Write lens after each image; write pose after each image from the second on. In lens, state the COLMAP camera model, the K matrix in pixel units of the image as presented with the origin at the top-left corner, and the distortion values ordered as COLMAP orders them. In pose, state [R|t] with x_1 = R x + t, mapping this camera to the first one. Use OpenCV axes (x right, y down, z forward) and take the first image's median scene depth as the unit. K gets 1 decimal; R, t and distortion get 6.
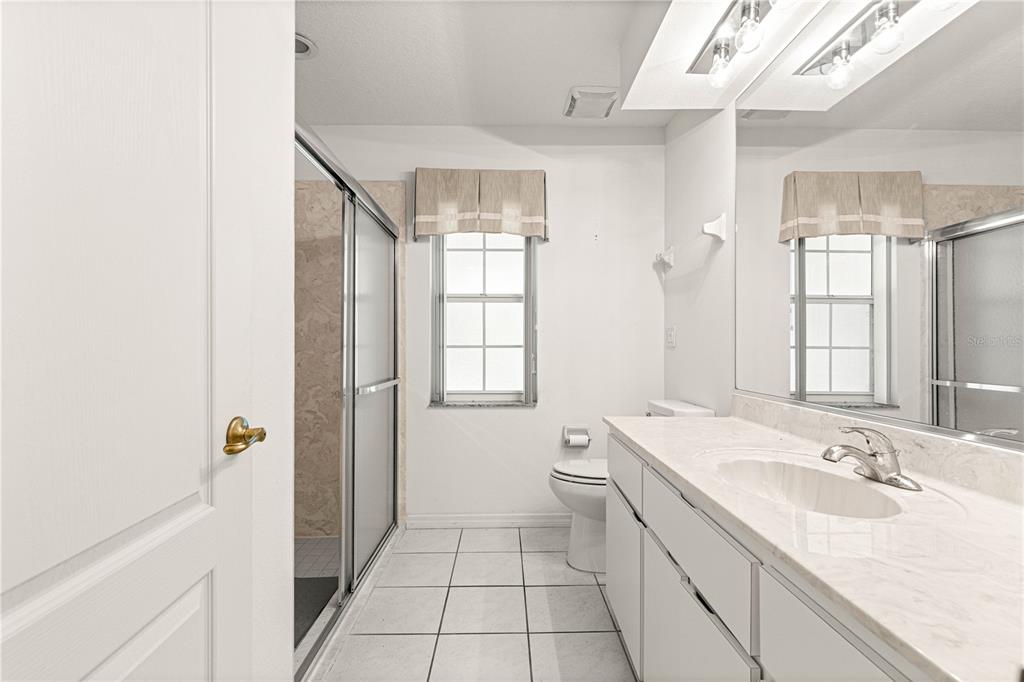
lens RADIAL K [[451.0, 0, 515.1], [0, 451.0, 348.1], [0, 0, 1]] dist [0.007440, -0.000620]
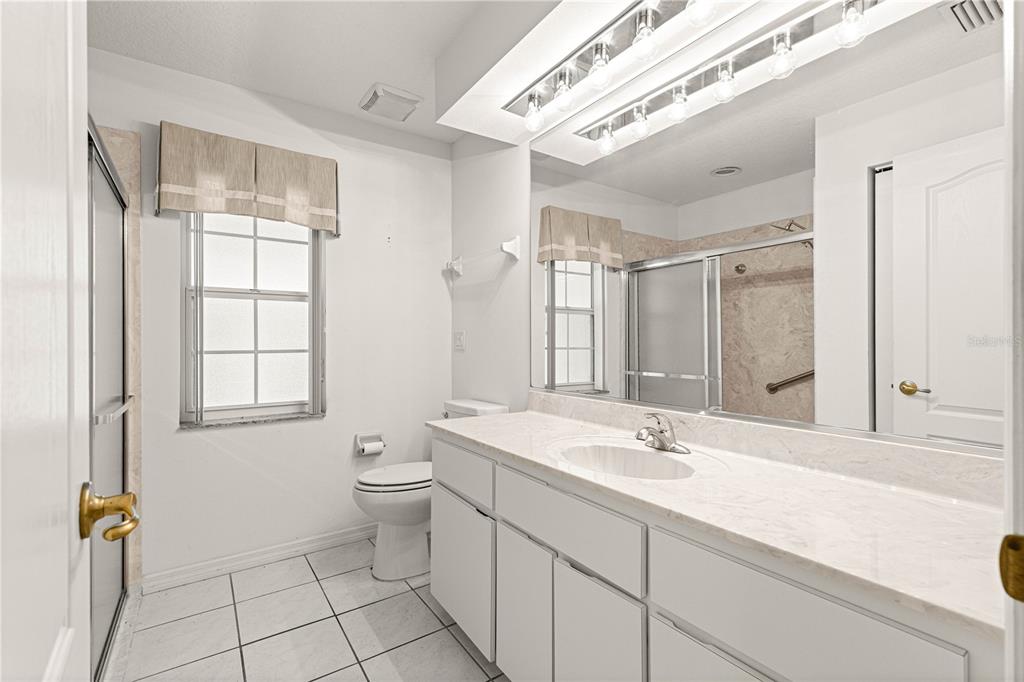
lens RADIAL K [[447.2, 0, 518.9], [0, 447.2, 346.5], [0, 0, 1]] dist [0.007181, -0.000339]
pose [[0.840736, -0.007294, 0.541397, -0.116574], [0.007094, 0.999972, 0.002456, -0.012509], [-0.541399, 0.001776, 0.840764, 0.026869]]
